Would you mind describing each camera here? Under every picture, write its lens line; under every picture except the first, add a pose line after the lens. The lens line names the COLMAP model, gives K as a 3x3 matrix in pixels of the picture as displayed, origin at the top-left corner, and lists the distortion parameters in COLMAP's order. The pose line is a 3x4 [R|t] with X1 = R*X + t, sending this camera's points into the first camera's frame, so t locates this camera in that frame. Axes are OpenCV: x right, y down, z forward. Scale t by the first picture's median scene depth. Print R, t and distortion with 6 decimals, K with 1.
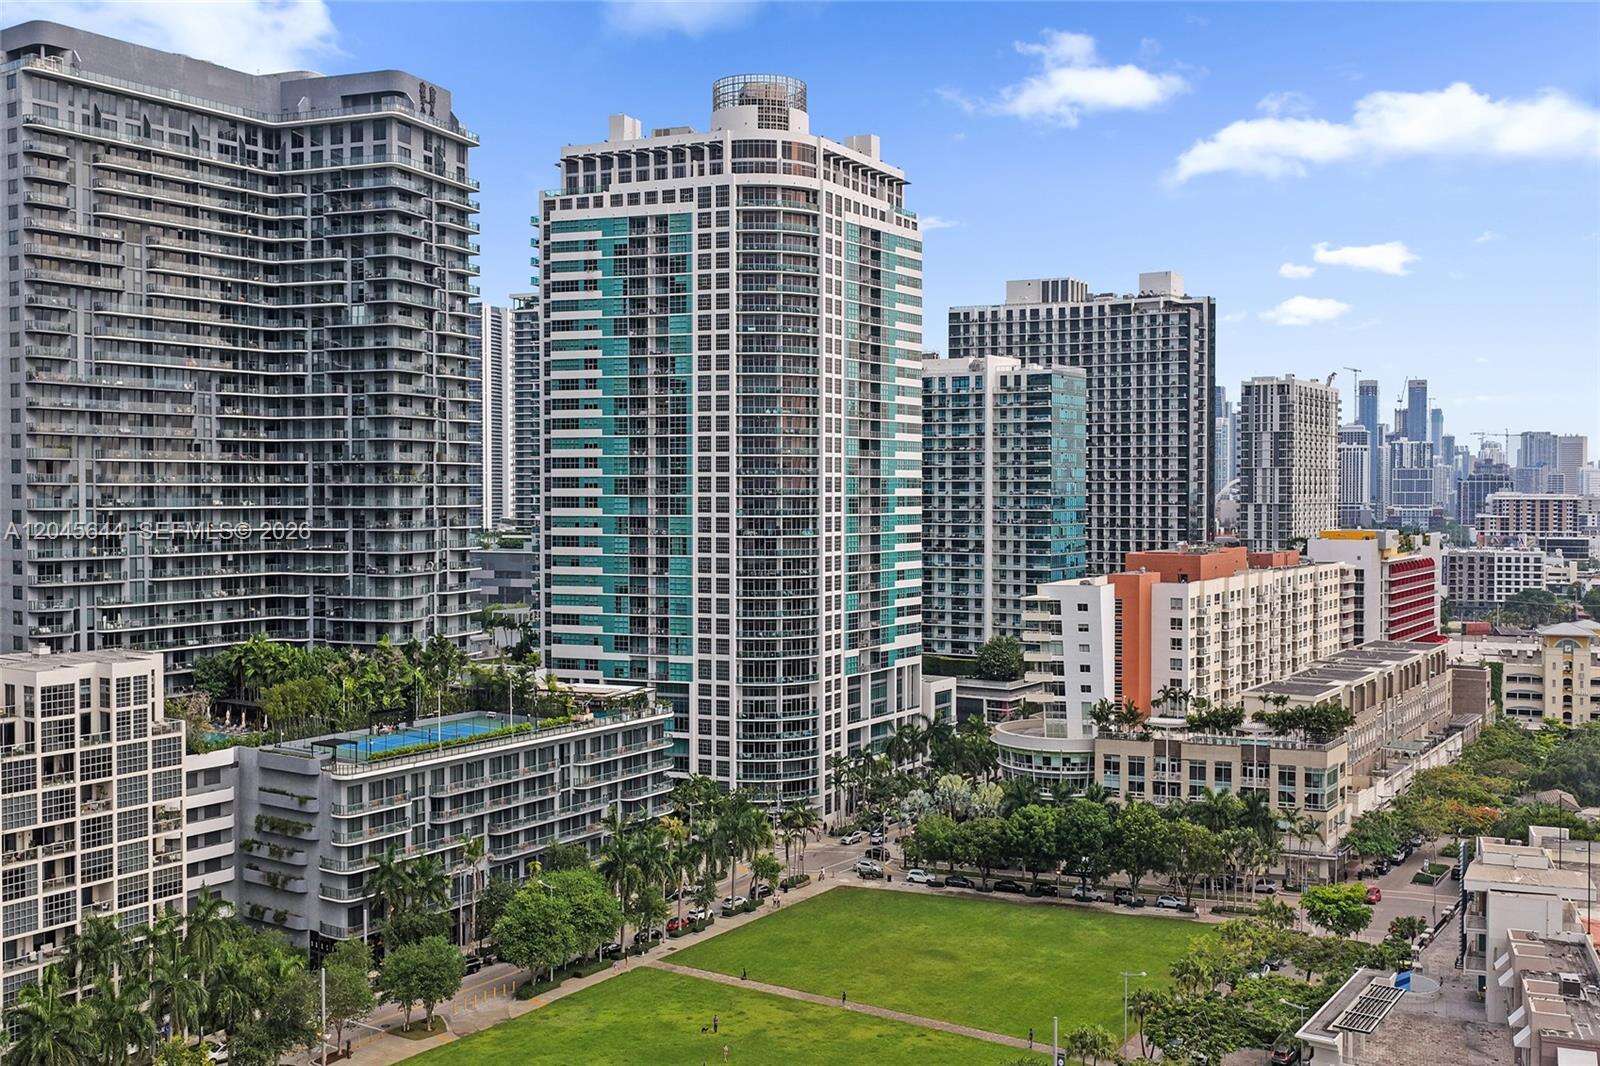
lens RADIAL K [[1595.1, 0, 800.5], [0, 1595.1, 589.1], [0, 0, 1]] dist [0.015649, -0.010170]
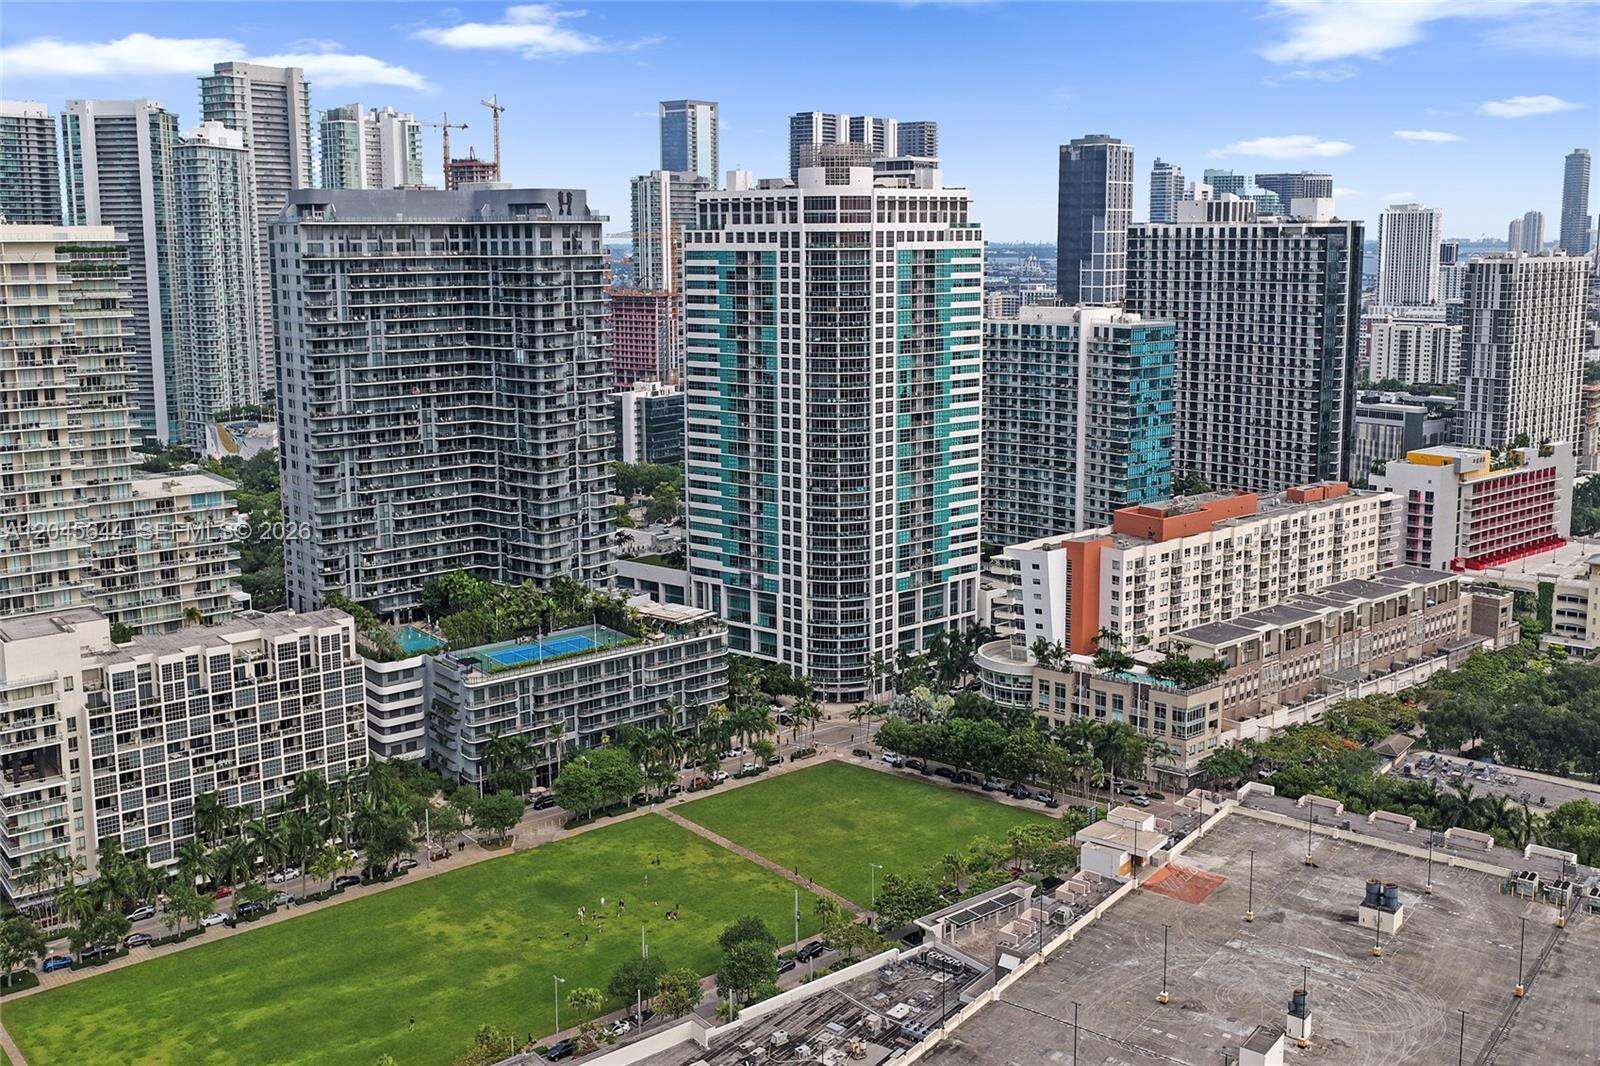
lens RADIAL K [[1649.4, 0, 800.0], [0, 1649.4, 533.0], [0, 0, 1]] dist [0.008825, 0.000591]
pose [[0.947548, 0.053169, -0.315161, 0.397190], [-0.006378, 0.989016, 0.147673, -0.204850], [0.319550, -0.137917, 0.937479, -0.322535]]
